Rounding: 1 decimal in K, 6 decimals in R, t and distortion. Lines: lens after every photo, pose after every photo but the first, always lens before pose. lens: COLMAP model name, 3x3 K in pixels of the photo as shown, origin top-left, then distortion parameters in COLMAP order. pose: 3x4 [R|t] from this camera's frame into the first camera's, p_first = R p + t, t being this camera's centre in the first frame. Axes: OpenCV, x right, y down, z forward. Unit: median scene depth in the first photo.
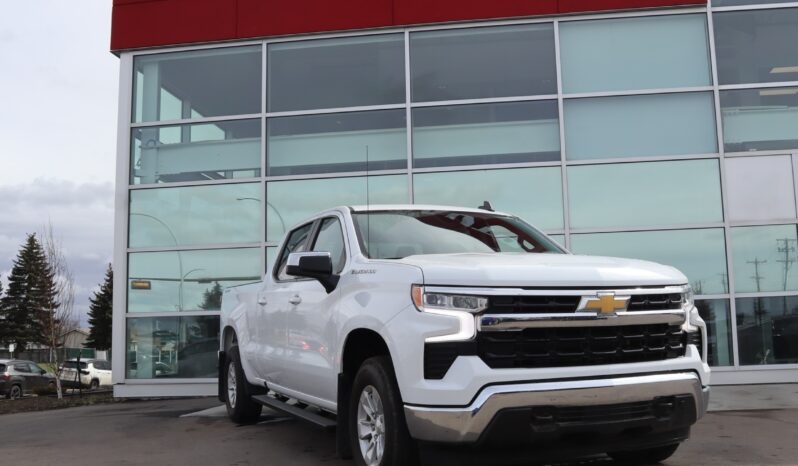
lens RADIAL K [[809.4, 0, 399.0], [0, 809.4, 233.0], [0, 0, 1]] dist [-0.008718, -0.001854]
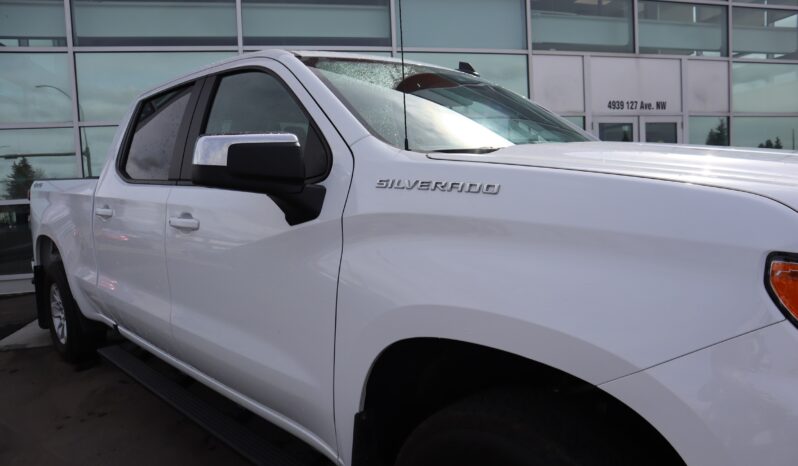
lens RADIAL K [[574.4, 0, 425.1], [0, 574.4, 235.7], [0, 0, 1]] dist [-0.128222, 0.102865]
pose [[0.919812, -0.053016, 0.388760, -0.061719], [-0.025571, 0.980622, 0.194232, 0.006769], [-0.391524, -0.188598, 0.900633, 0.290036]]
